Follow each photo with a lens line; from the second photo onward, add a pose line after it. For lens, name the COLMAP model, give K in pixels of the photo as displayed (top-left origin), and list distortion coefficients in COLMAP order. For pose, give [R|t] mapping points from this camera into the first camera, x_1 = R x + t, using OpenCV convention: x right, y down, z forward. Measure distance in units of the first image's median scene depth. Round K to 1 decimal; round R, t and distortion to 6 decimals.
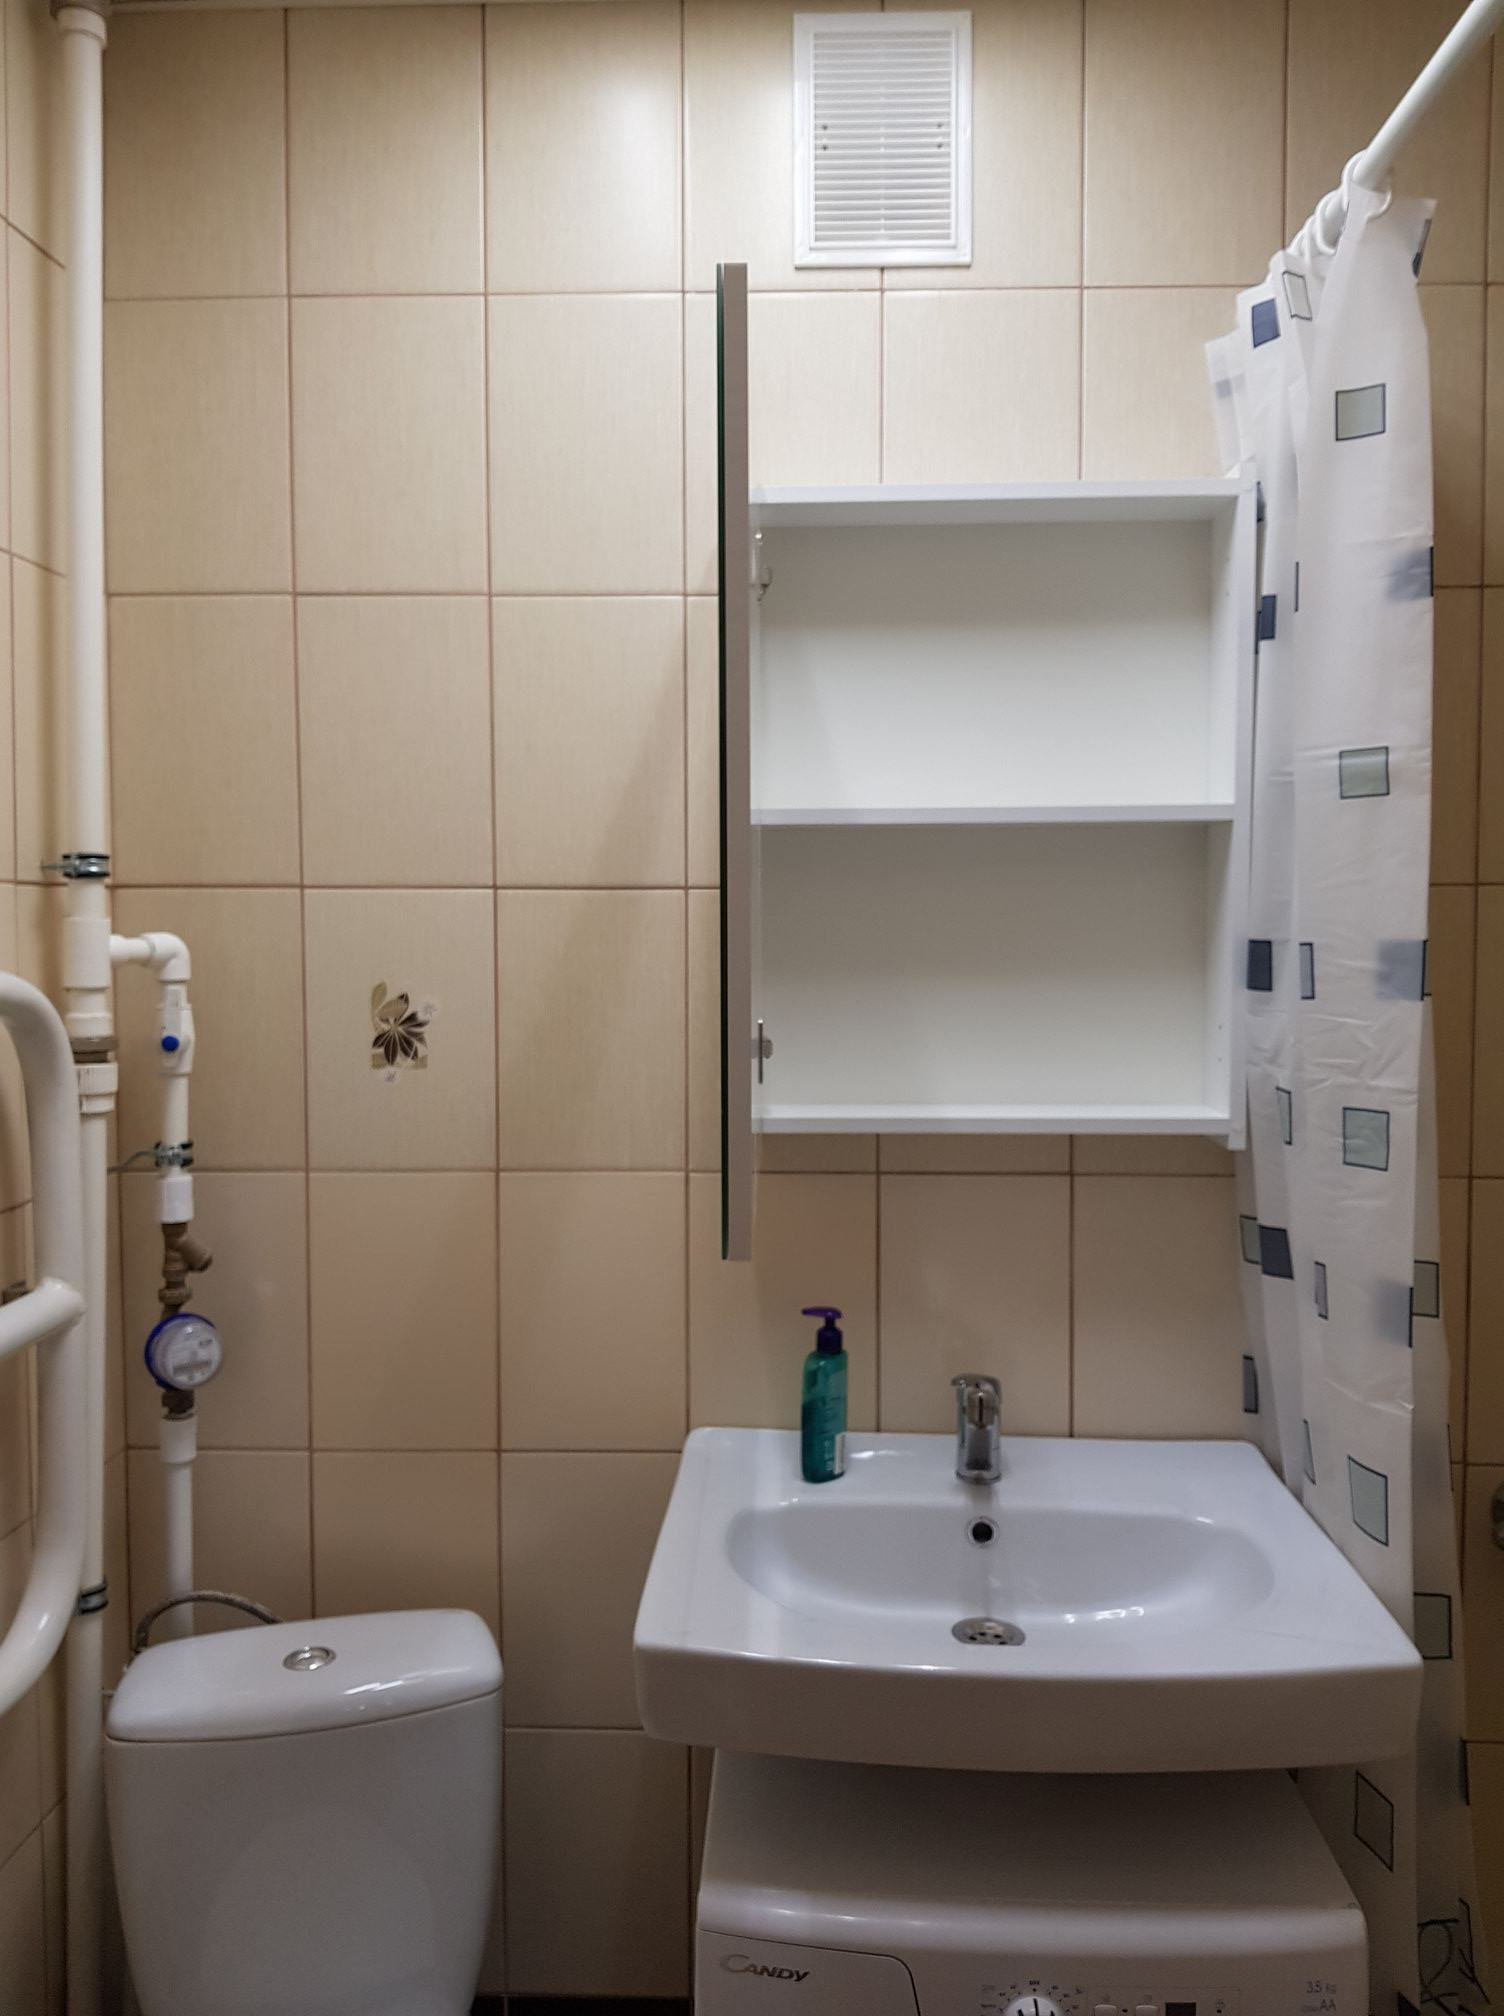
lens RADIAL K [[1572.5, 0, 736.8], [0, 1572.5, 999.0], [0, 0, 1]] dist [0.065711, -0.093713]
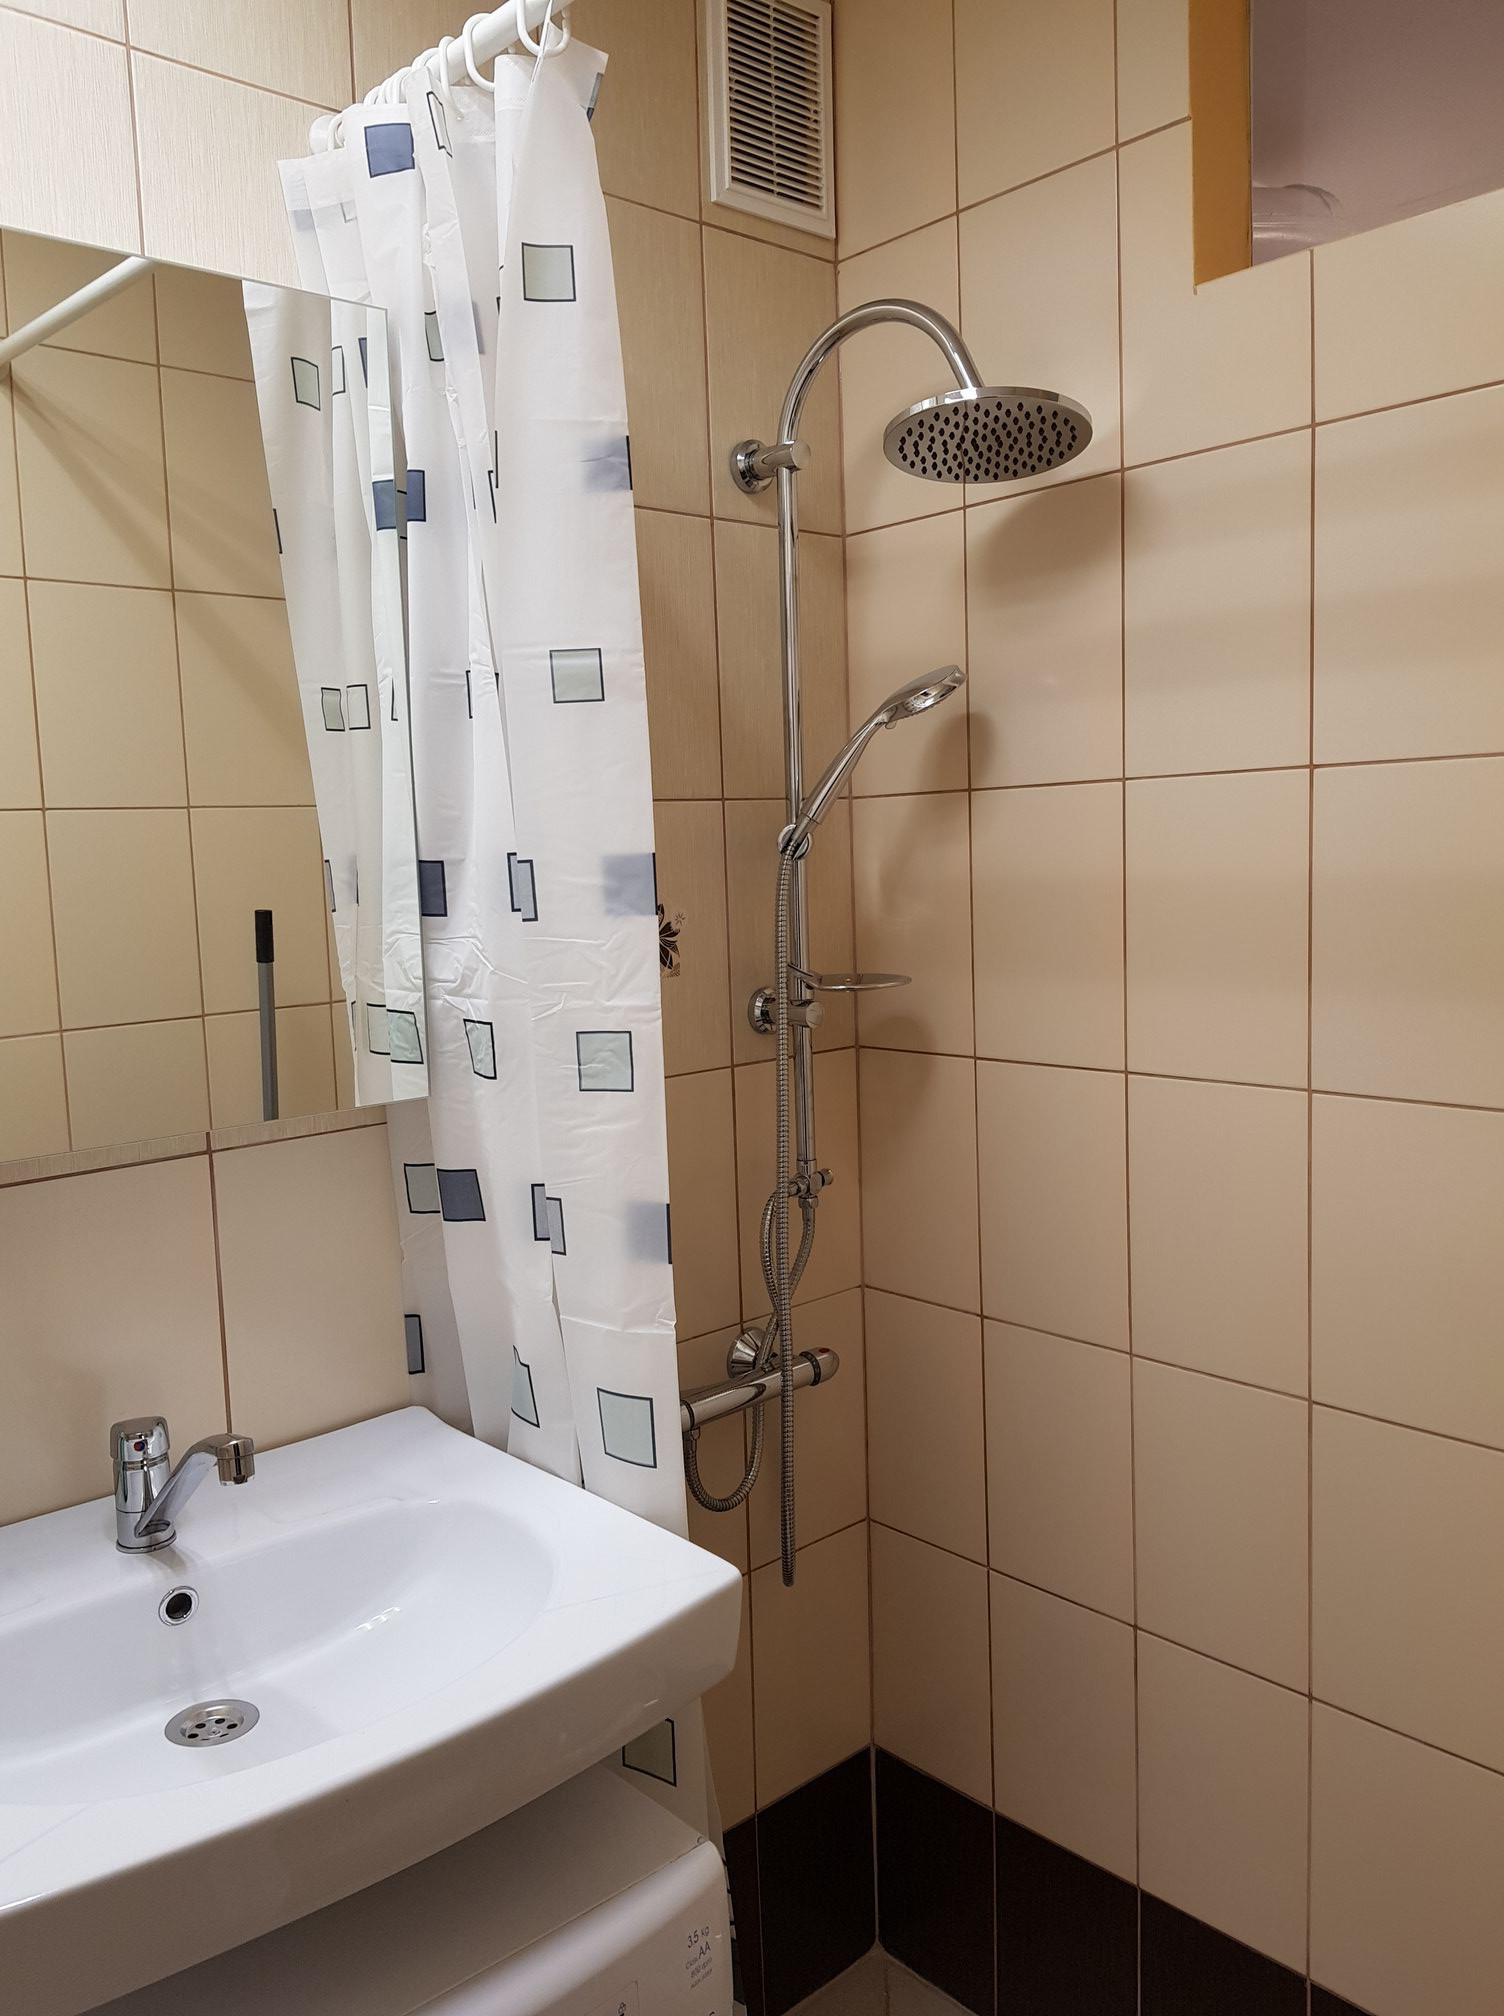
lens RADIAL K [[1572.5, 0, 734.3], [0, 1572.5, 1017.2], [0, 0, 1]] dist [0.065711, -0.093713]
pose [[0.713705, -0.103854, 0.692705, -0.176112], [0.066734, 0.994530, 0.080349, -0.008772], [-0.697260, -0.011119, 0.716732, 0.225428]]
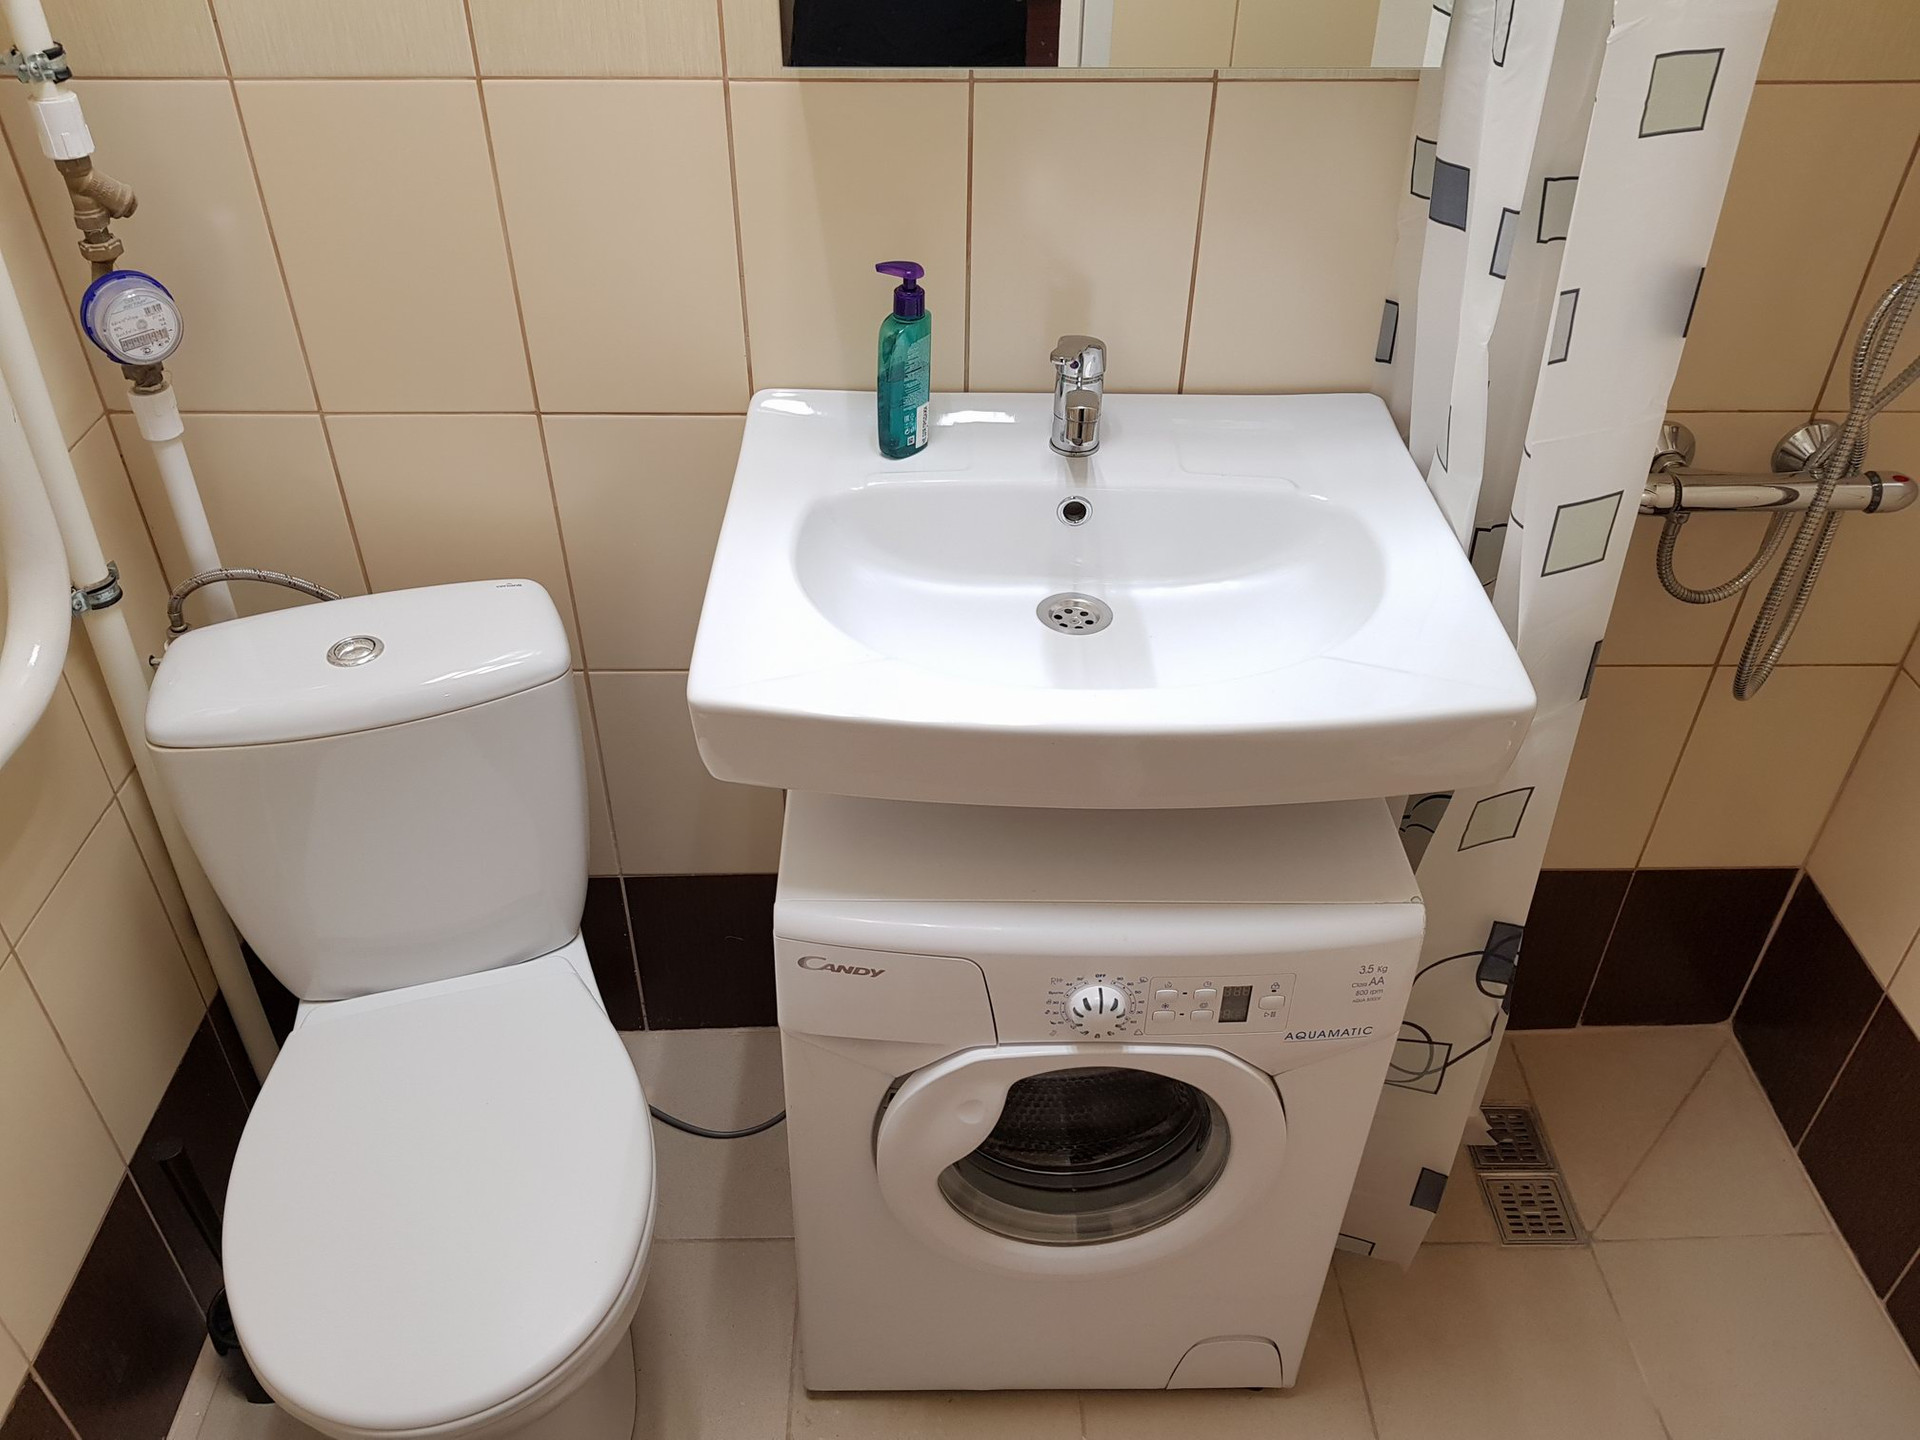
lens RADIAL K [[1497.6, 0, 942.2], [0, 1497.6, 696.7], [0, 0, 1]] dist [0.065711, -0.093713]
pose [[0.998256, -0.032414, 0.049342, 0.031531], [-0.000856, 0.827758, 0.561084, -0.063207], [-0.059031, -0.560148, 0.826287, 0.226936]]
